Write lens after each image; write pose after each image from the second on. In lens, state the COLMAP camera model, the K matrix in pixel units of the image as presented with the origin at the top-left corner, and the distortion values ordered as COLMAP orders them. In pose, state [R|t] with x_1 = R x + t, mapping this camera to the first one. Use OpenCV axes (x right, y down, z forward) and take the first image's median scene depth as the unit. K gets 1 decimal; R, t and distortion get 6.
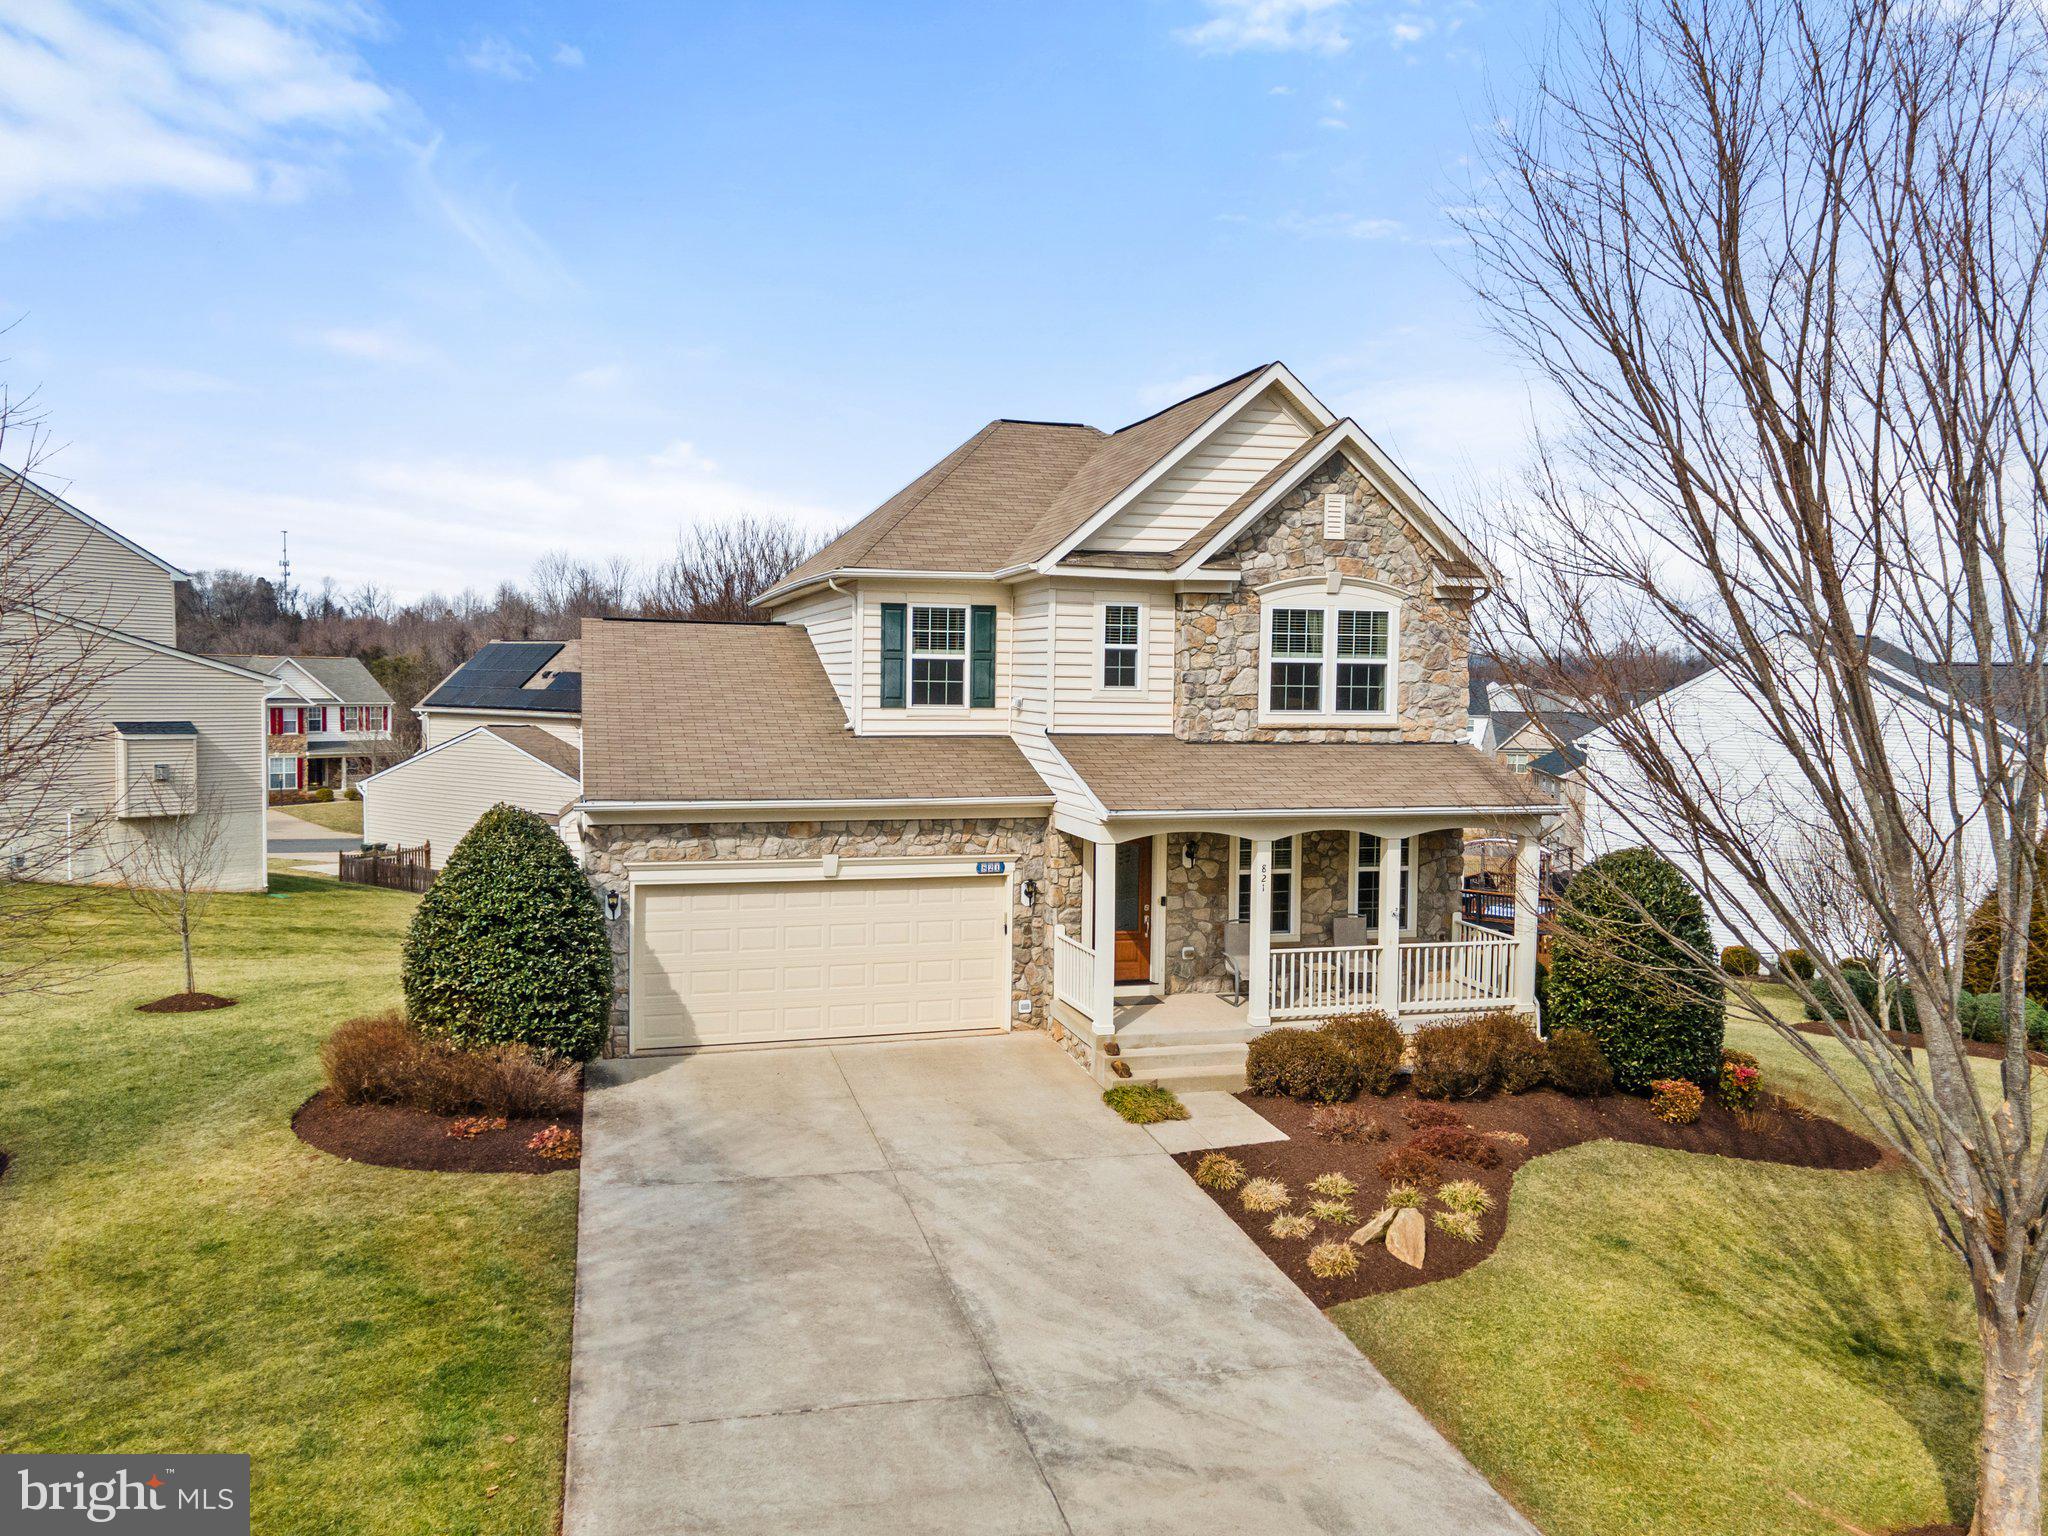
lens RADIAL K [[1505.9, 0, 1024.0], [0, 1505.9, 768.0], [0, 0, 1]] dist [0.041186, 0.001155]
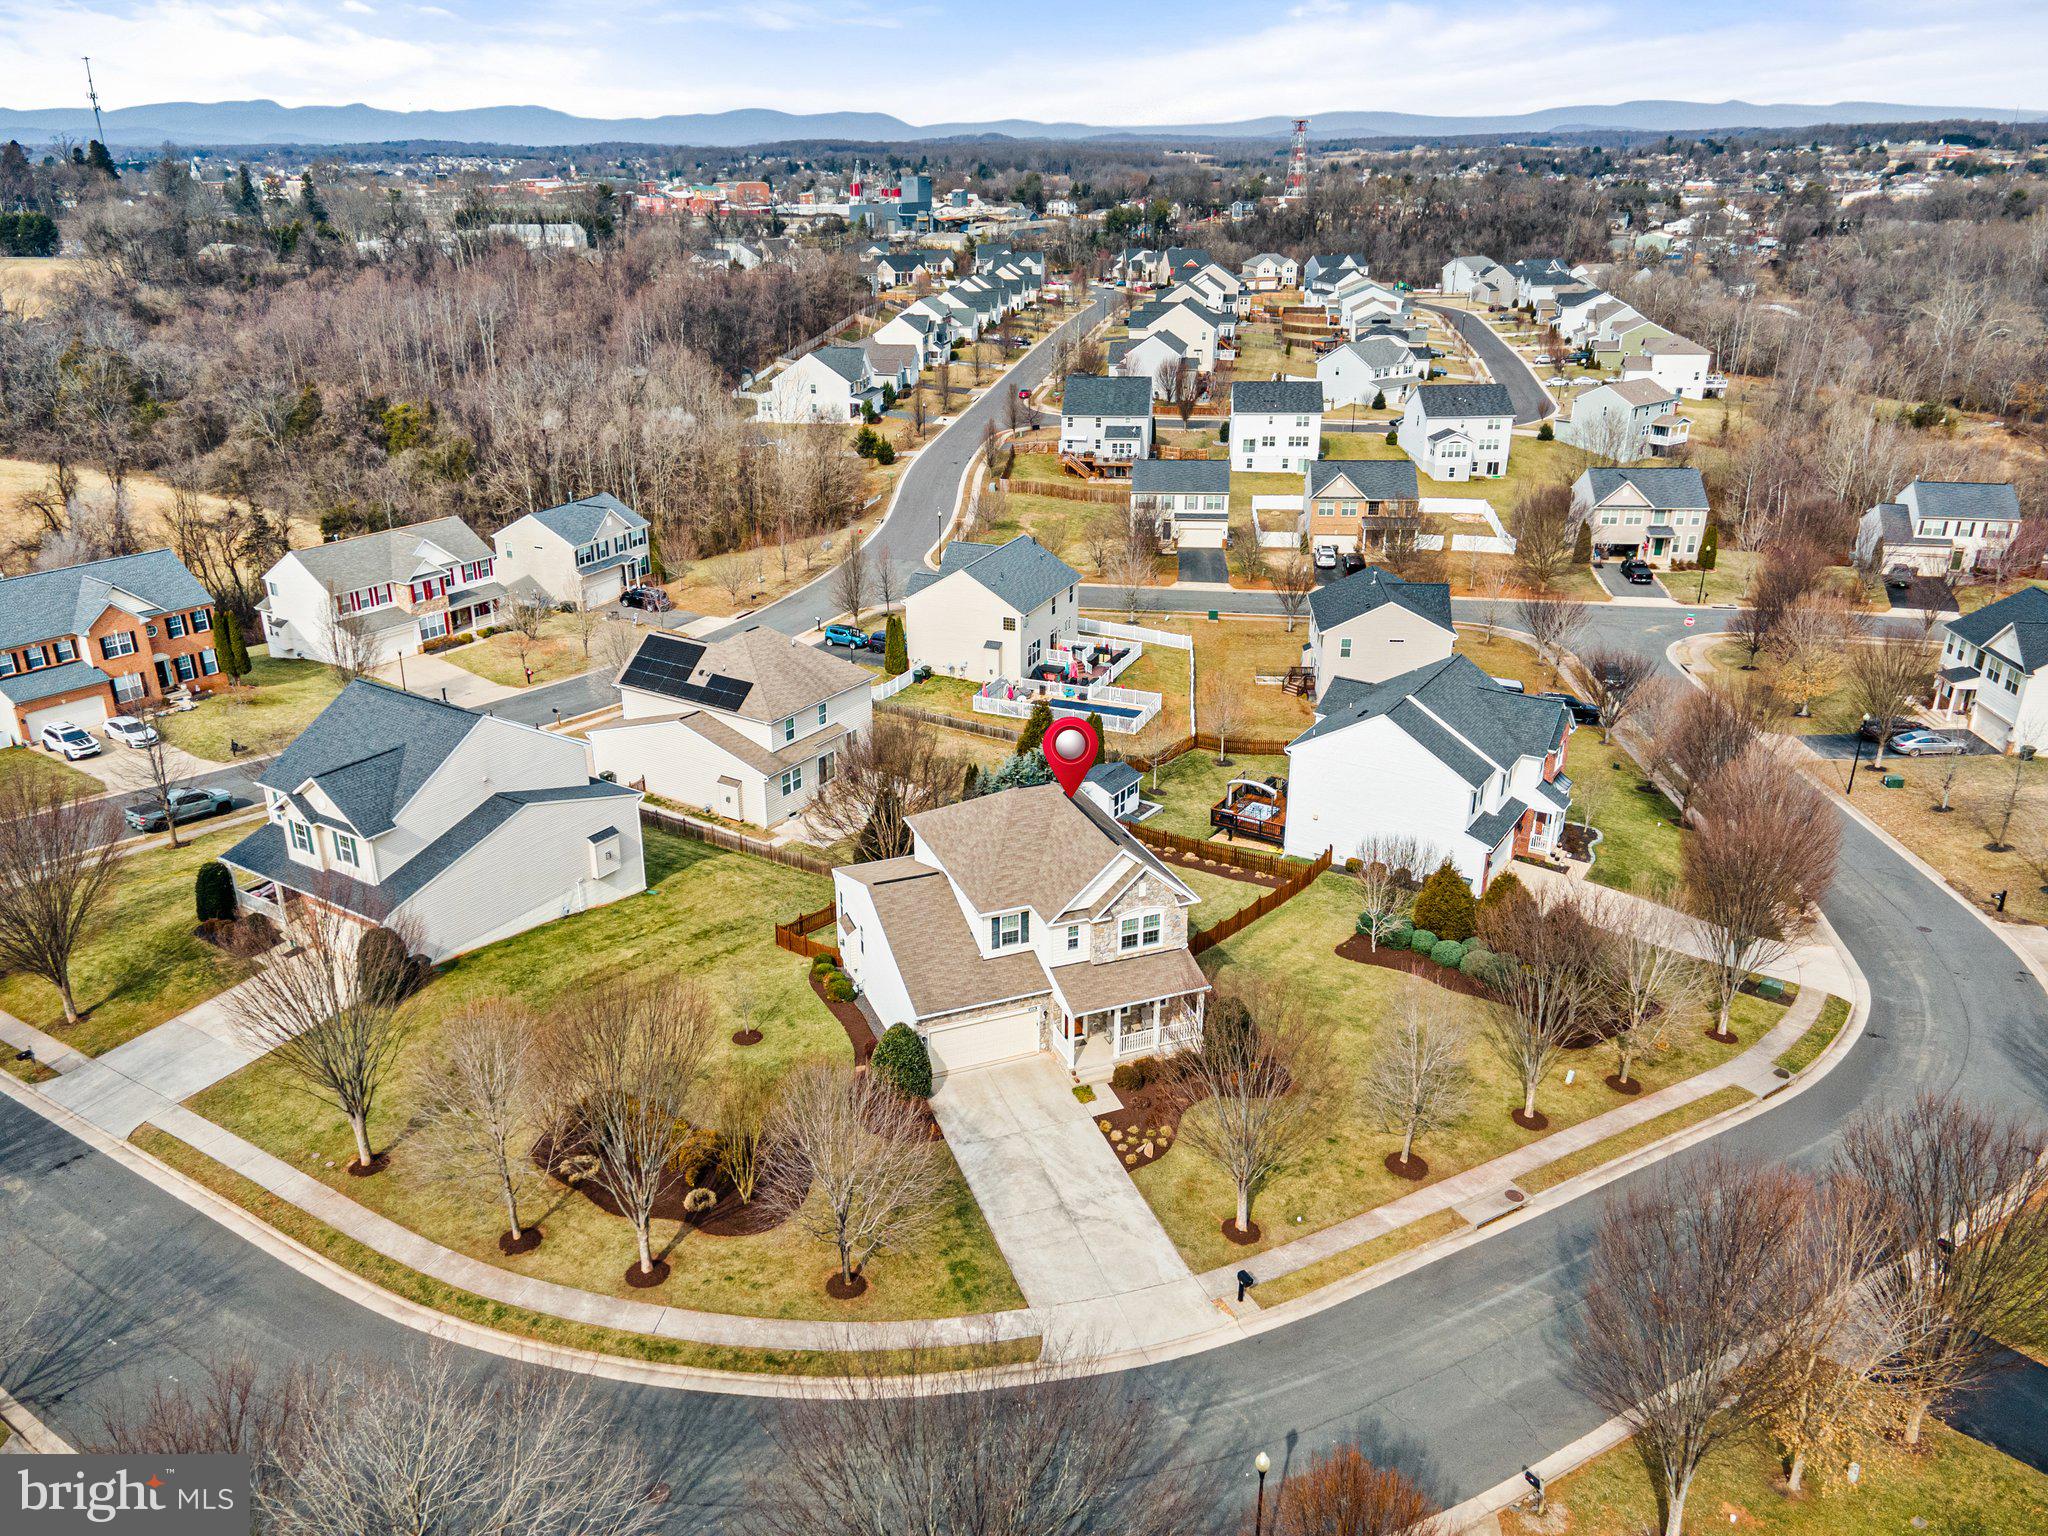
lens RADIAL K [[1536.2, 0, 1005.1], [0, 1536.2, 765.3], [0, 0, 1]] dist [0.049590, 0.006903]
pose [[0.997192, -0.047209, 0.058130, -0.236248], [0.025146, 0.942279, 0.333884, -1.454101], [-0.070537, -0.331484, 0.940820, -1.806113]]
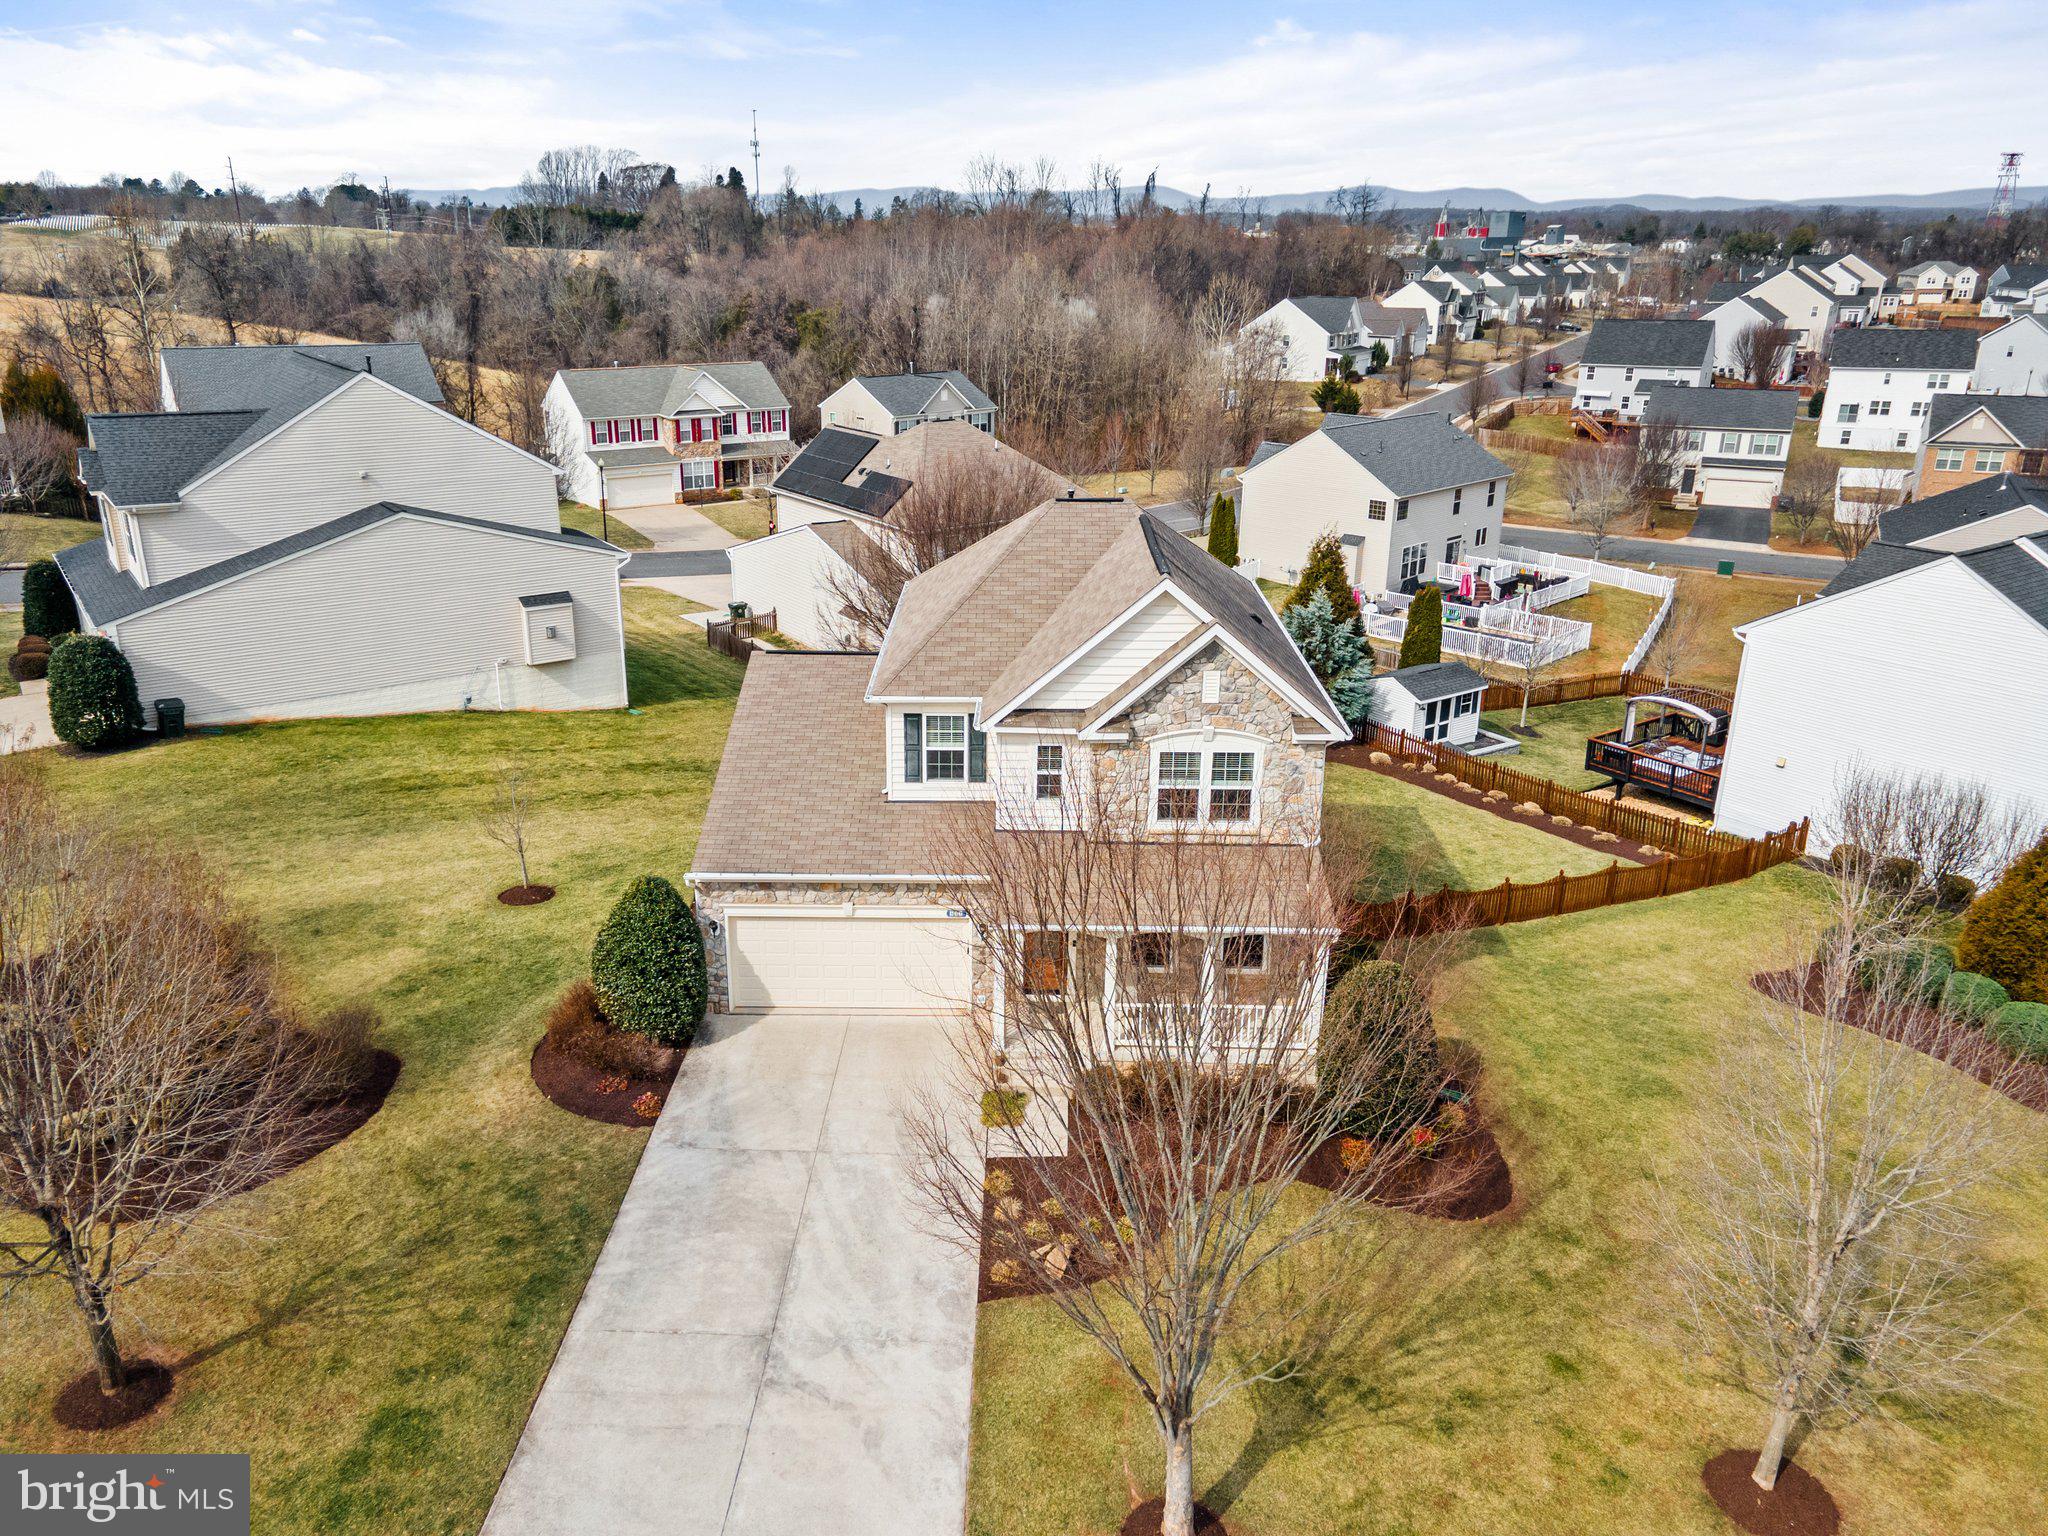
lens RADIAL K [[1524.2, 0, 993.5], [0, 1524.2, 725.9], [0, 0, 1]] dist [0.009551, 0.079798]
pose [[0.950688, 0.083560, -0.298681, 0.439470], [-0.004202, 0.966406, 0.256988, -0.491811], [0.310121, -0.243060, 0.919101, -0.324811]]
